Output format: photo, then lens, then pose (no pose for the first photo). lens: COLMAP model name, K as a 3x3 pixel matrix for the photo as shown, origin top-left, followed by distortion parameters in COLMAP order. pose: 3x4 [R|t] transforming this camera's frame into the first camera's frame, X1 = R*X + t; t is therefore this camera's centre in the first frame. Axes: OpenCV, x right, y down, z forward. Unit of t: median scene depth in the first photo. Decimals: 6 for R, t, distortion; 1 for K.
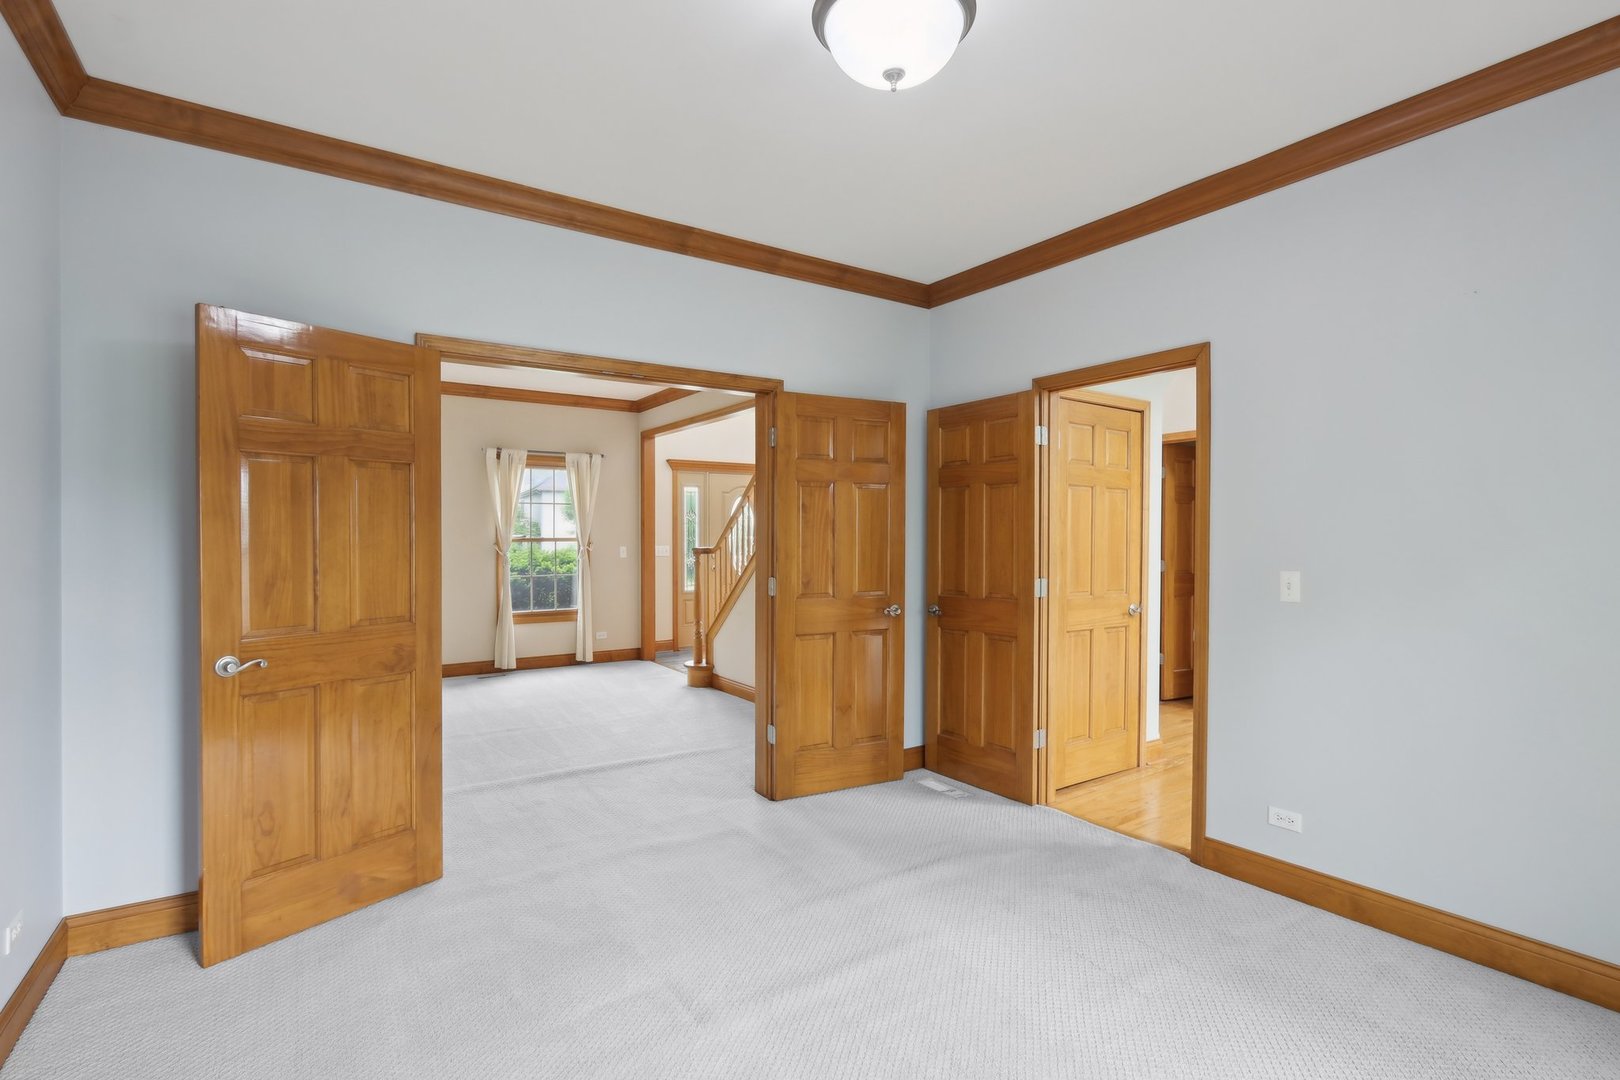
lens RADIAL K [[762.8, 0, 805.2], [0, 762.8, 537.1], [0, 0, 1]] dist [-0.000573, 0.000041]
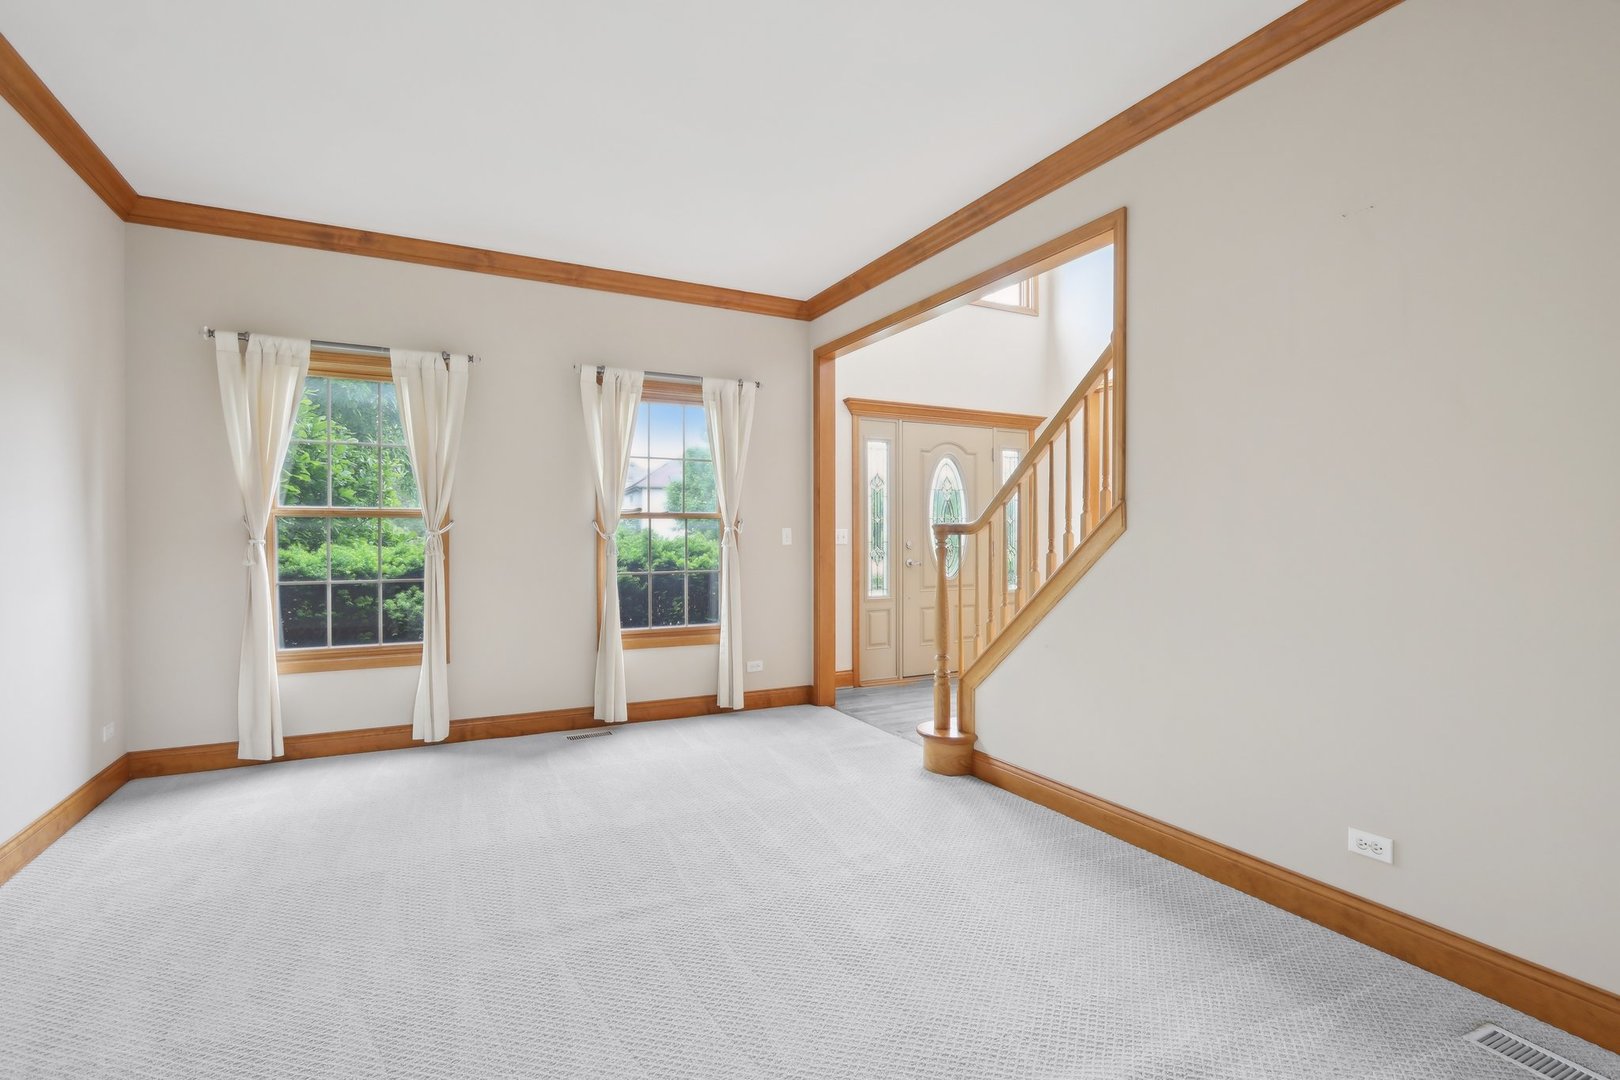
lens RADIAL K [[756.9, 0, 819.6], [0, 756.9, 543.1], [0, 0, 1]] dist [-0.013422, 0.000193]
pose [[0.995096, 0.002746, -0.098875, -0.154346], [-0.001933, 0.999963, 0.008324, 0.020723], [0.098895, -0.008092, 0.995065, 0.383211]]
